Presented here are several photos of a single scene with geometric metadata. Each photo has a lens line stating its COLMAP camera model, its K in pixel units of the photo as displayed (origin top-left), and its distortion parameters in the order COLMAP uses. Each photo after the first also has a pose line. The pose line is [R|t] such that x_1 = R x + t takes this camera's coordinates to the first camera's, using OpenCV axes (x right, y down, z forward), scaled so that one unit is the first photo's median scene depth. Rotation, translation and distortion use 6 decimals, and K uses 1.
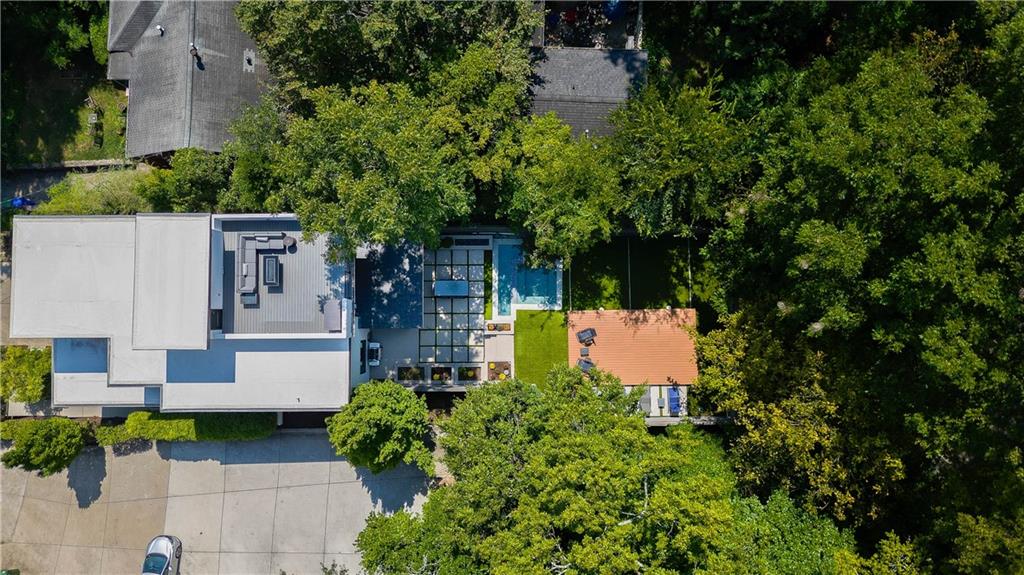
lens RADIAL K [[645.6, 0, 503.1], [0, 645.6, 283.3], [0, 0, 1]] dist [0.067394, -0.057546]
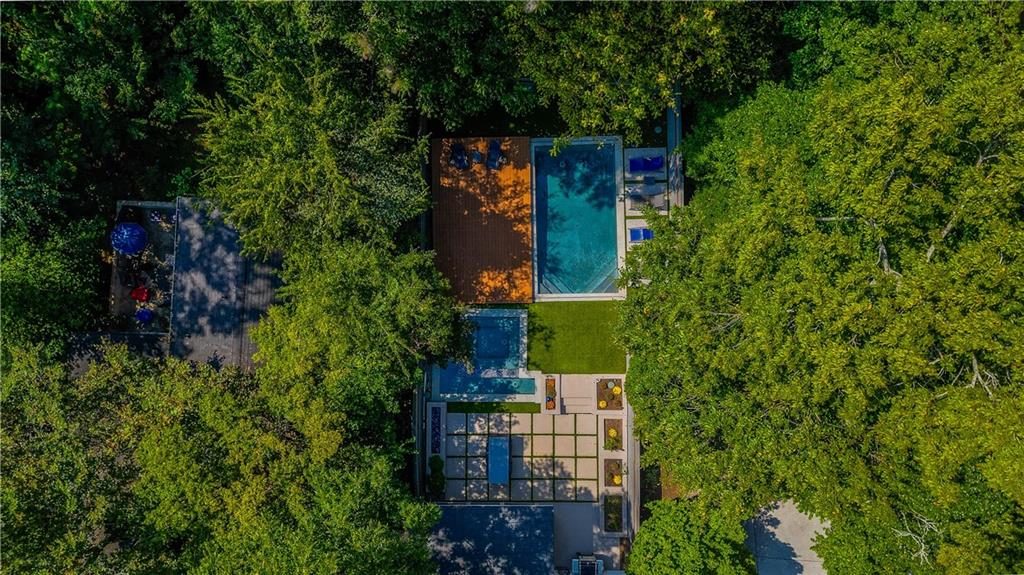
lens RADIAL K [[645.6, 0, 503.1], [0, 645.6, 283.3], [0, 0, 1]] dist [0.067394, -0.057546]
pose [[0.002987, -0.998219, 0.059588, 0.080257], [0.999704, 0.004421, 0.023938, -0.005461], [-0.024159, 0.059499, 0.997936, 0.260246]]
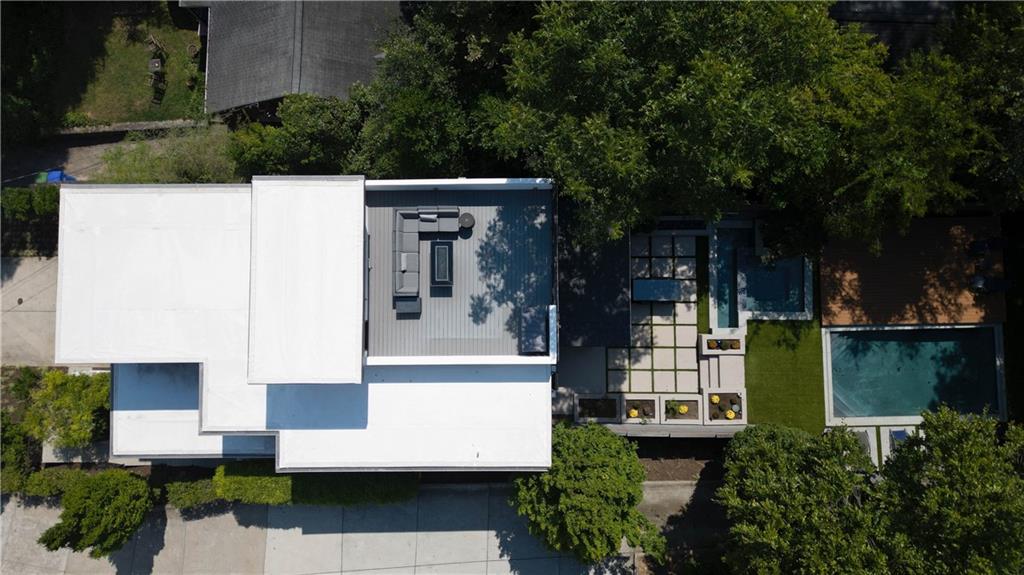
lens RADIAL K [[645.6, 0, 503.1], [0, 645.6, 283.3], [0, 0, 1]] dist [0.067394, -0.057546]
pose [[0.999952, -0.001741, -0.009657, -0.253376], [0.001703, 0.999991, -0.003932, 0.003239], [0.009663, 0.003915, 0.999946, 0.293366]]
